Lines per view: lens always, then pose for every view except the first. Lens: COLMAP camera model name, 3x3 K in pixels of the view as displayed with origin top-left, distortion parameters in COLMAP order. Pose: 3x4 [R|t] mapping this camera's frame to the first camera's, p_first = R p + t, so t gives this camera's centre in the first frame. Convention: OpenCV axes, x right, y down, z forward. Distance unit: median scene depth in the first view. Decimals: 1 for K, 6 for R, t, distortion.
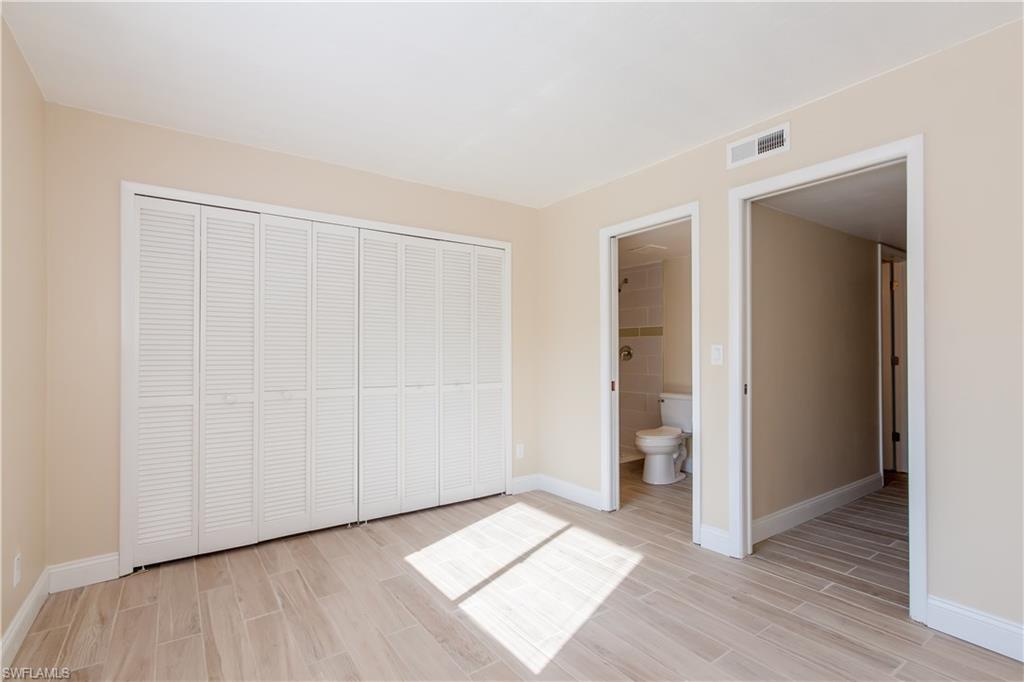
lens RADIAL K [[483.8, 0, 511.5], [0, 483.8, 347.8], [0, 0, 1]] dist [0.007674, 0.002473]
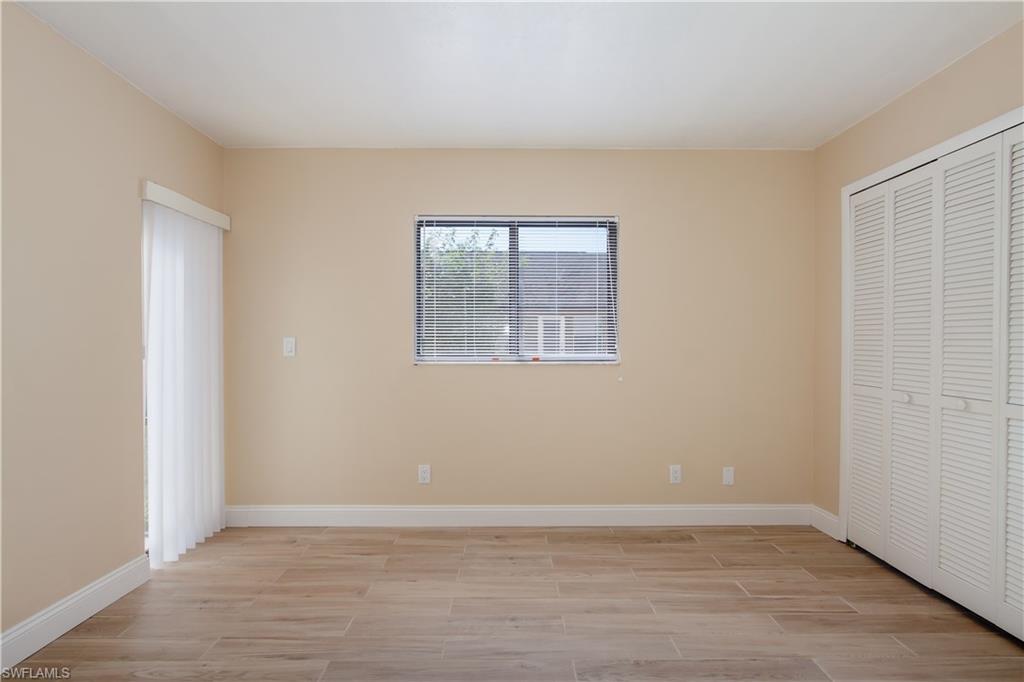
lens RADIAL K [[501.7, 0, 516.6], [0, 501.7, 342.0], [0, 0, 1]] dist [0.006854, 0.001027]
pose [[-0.570583, -0.001412, -0.821239, 0.316486], [0.008060, 0.999941, -0.007319, 0.006428], [0.821201, -0.010795, -0.570538, 0.571736]]
